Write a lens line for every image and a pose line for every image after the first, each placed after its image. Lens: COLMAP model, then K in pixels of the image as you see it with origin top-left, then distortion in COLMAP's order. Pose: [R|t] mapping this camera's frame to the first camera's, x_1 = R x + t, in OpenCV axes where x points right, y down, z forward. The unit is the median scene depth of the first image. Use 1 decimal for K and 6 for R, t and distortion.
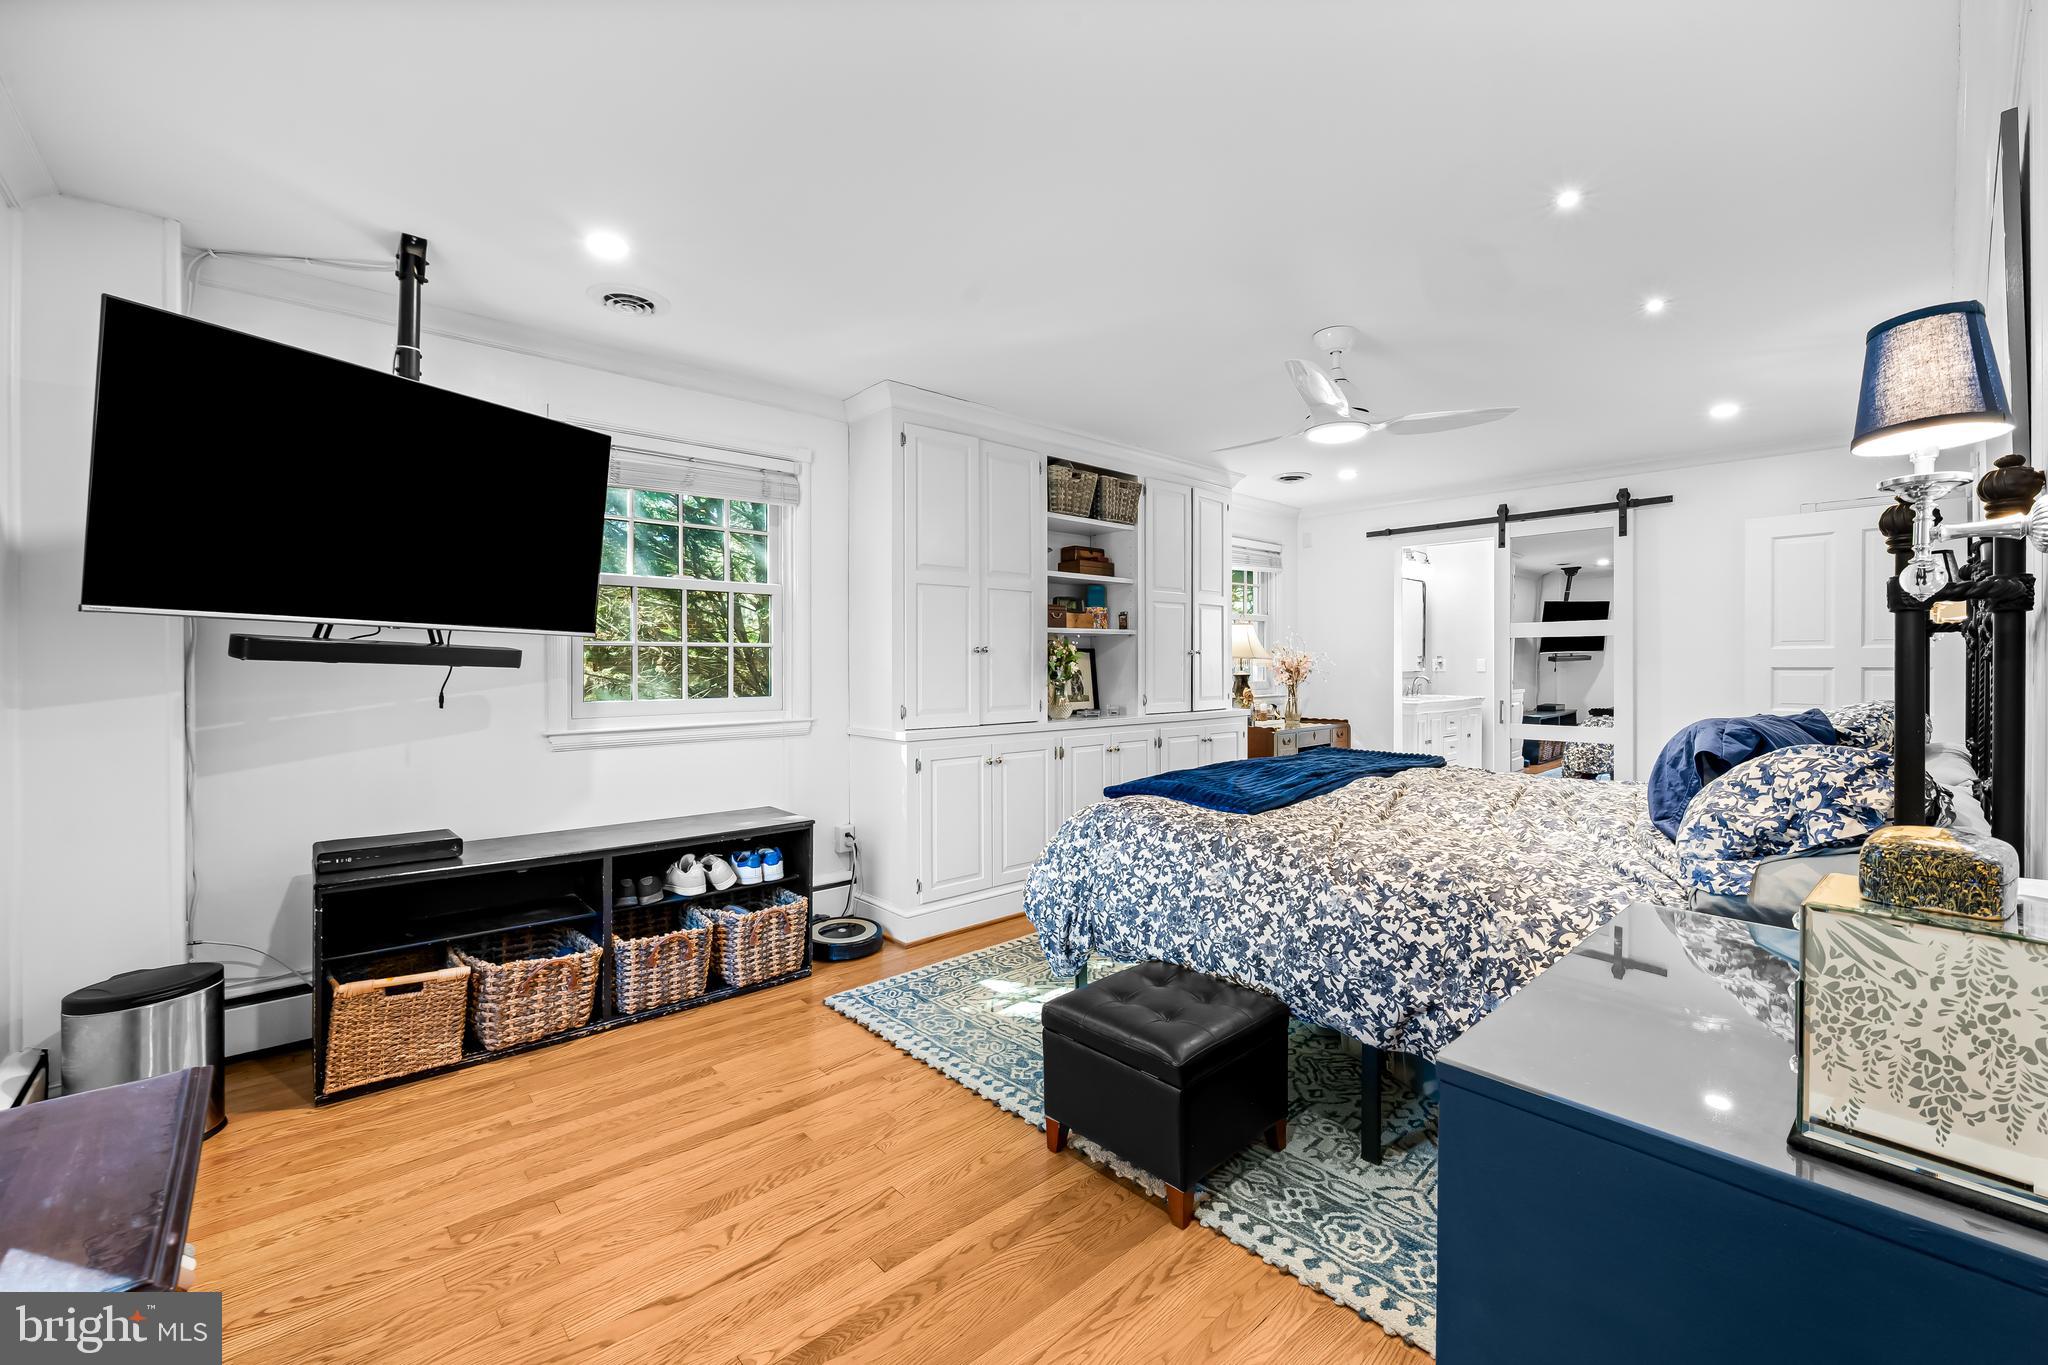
lens RADIAL K [[825.8, 0, 1022.0], [0, 825.8, 662.3], [0, 0, 1]] dist [-0.000110, -0.000006]
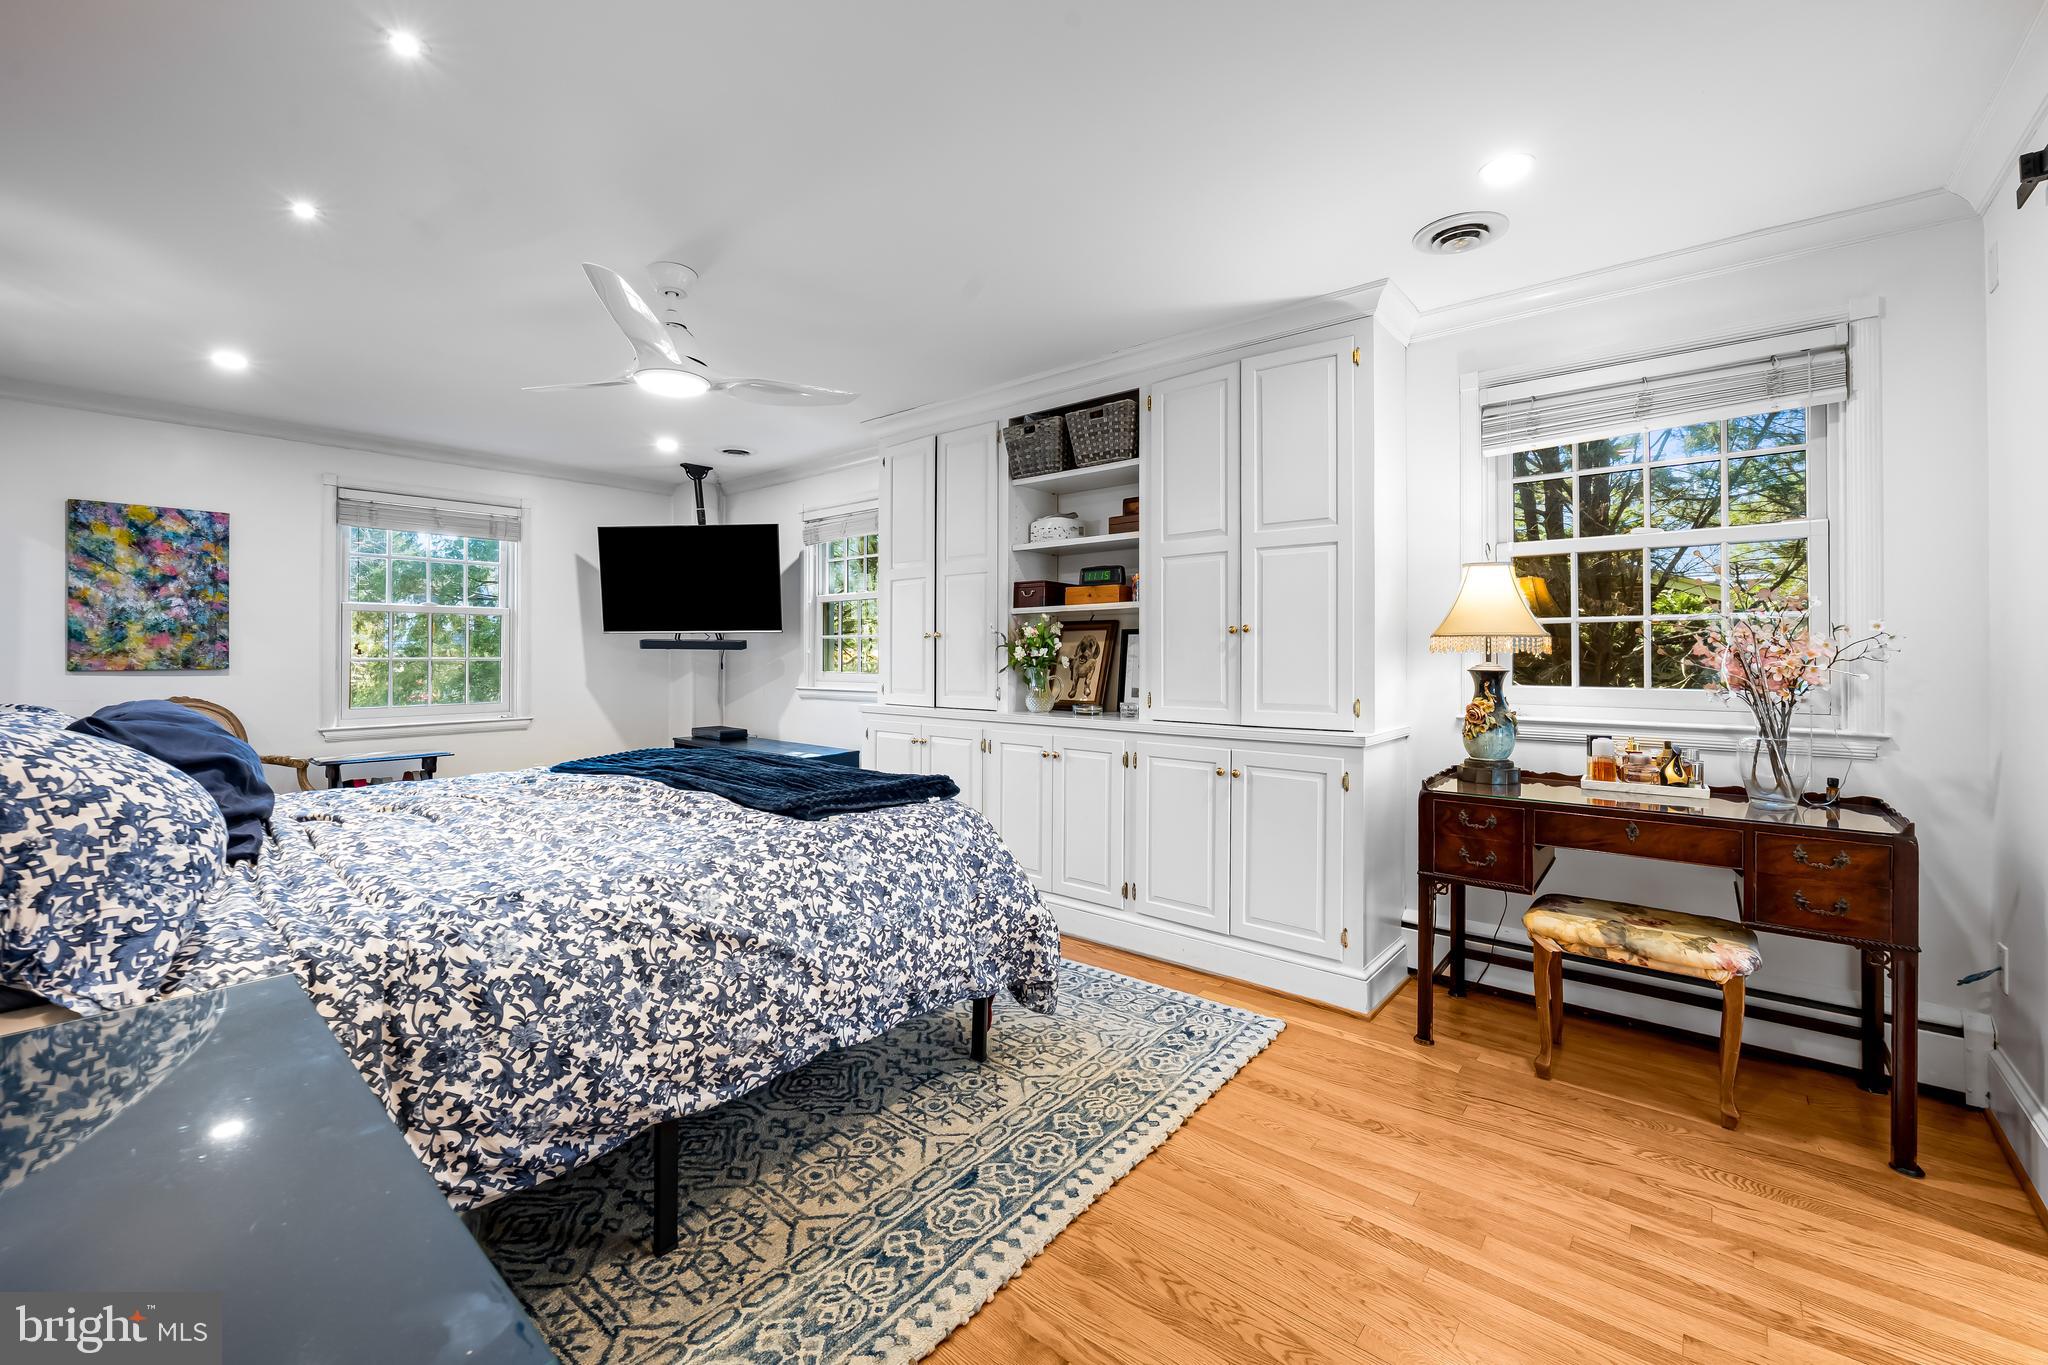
lens RADIAL K [[820.2, 0, 1023.3], [0, 820.2, 641.3], [0, 0, 1]] dist [0.000532, 0.000049]
pose [[0.140728, -0.002775, -0.990044, 1.012114], [0.007816, 0.999968, -0.001692, -0.005802], [0.990017, -0.007500, 0.140746, 0.972632]]
